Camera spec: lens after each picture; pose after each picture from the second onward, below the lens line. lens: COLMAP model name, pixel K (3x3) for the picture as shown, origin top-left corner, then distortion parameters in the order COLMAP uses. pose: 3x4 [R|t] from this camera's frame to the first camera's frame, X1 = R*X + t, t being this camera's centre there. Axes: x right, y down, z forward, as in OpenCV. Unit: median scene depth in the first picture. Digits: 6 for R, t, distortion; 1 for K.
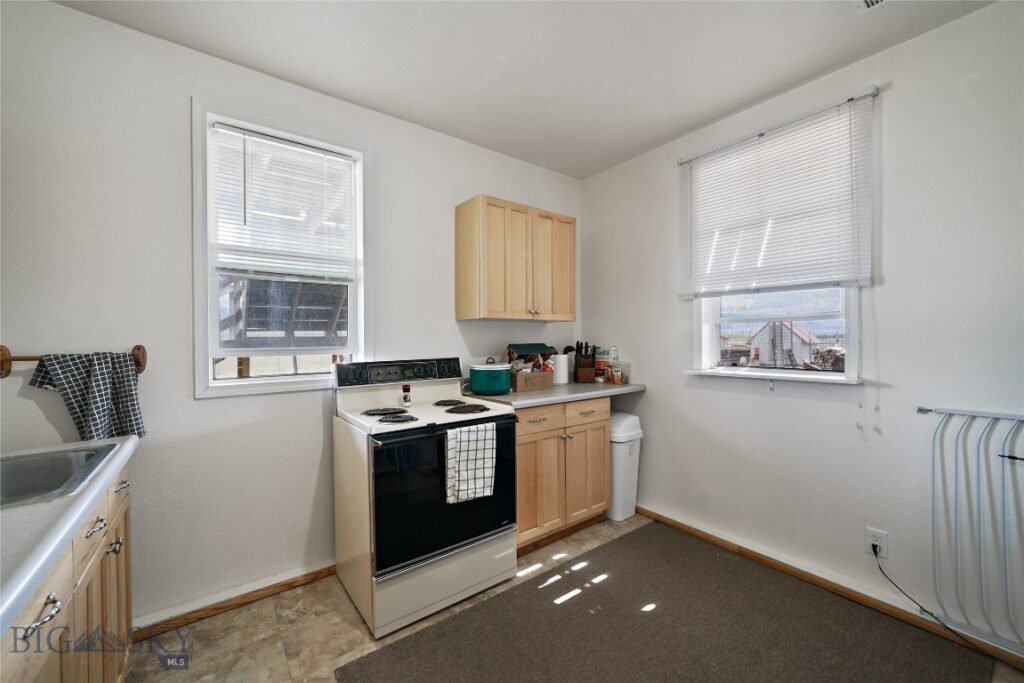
lens RADIAL K [[397.6, 0, 512.0], [0, 397.6, 341.5], [0, 0, 1]] dist [-0.001514, -0.000133]
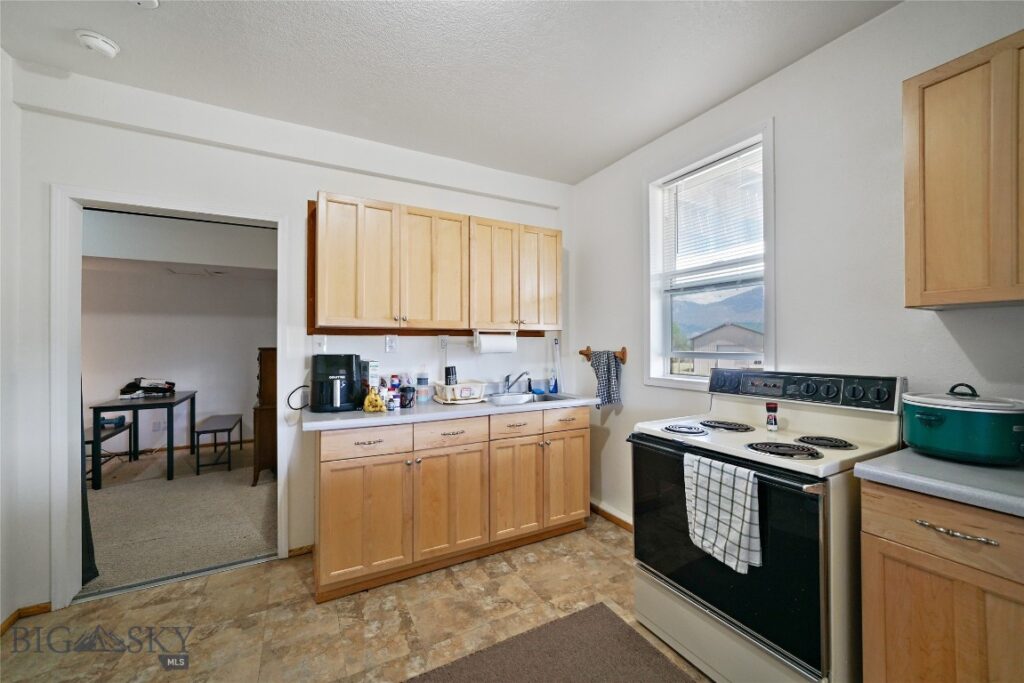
lens RADIAL K [[397.4, 0, 512.0], [0, 397.4, 341.5], [0, 0, 1]] dist [0.000699, 0.000054]
pose [[-0.146708, -0.002228, -0.989177, 0.709361], [-0.003683, 0.999992, -0.001706, -0.012797], [0.989173, 0.003393, -0.146715, 0.728457]]
